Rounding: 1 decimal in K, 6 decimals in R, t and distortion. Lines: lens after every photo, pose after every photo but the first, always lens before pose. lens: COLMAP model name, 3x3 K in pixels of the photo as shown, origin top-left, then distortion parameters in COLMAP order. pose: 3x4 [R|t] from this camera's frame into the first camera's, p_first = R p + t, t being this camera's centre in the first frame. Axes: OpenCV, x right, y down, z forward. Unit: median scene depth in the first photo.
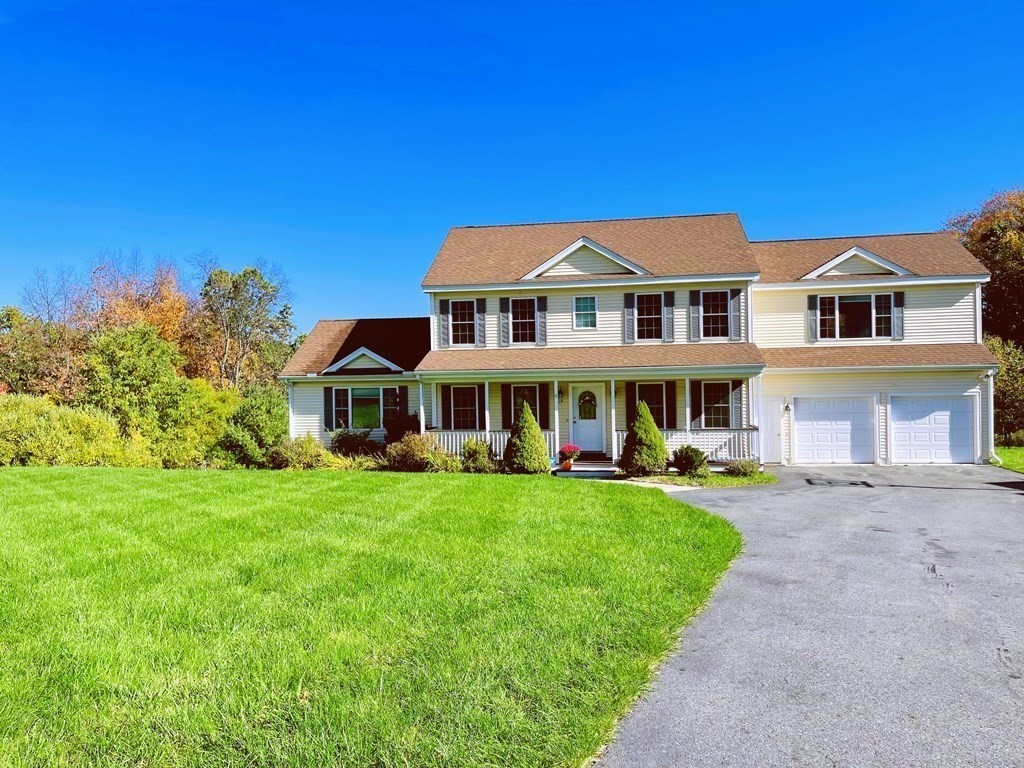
lens RADIAL K [[773.0, 0, 501.2], [0, 773.0, 379.1], [0, 0, 1]] dist [0.064155, -0.093869]
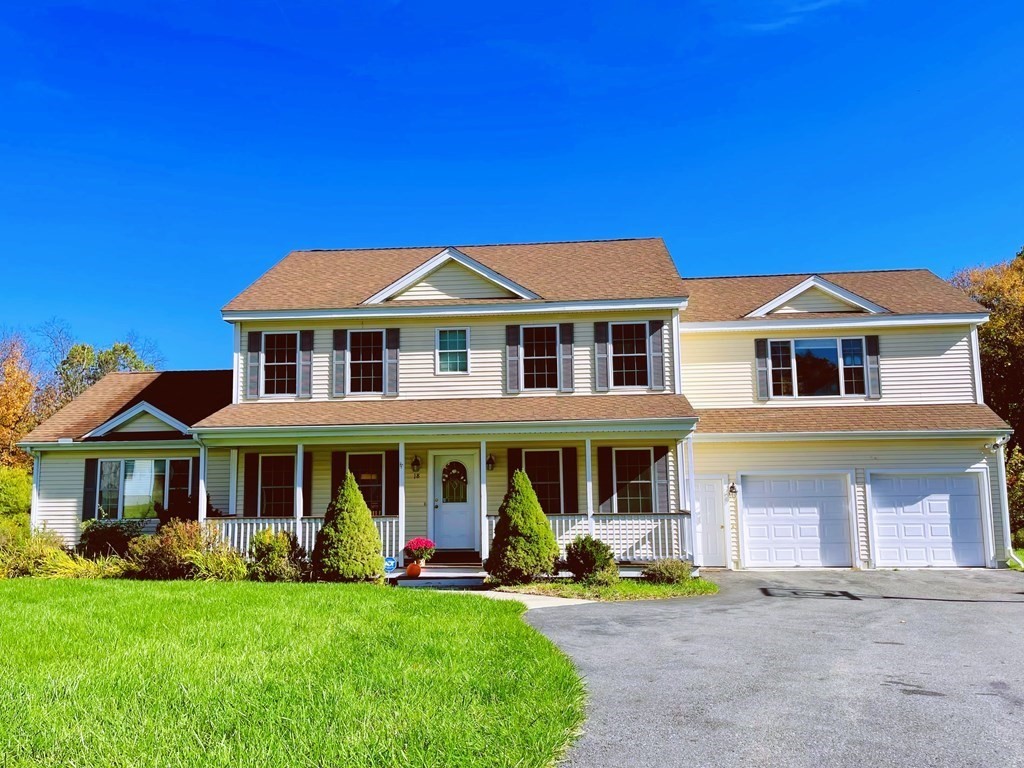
lens RADIAL K [[773.0, 0, 516.7], [0, 773.0, 390.8], [0, 0, 1]] dist [0.064155, -0.093869]
pose [[0.997615, 0.014177, 0.067549, 0.119904], [-0.005057, 0.991060, -0.133318, 0.045062], [-0.068836, 0.132659, 0.988769, 0.293705]]
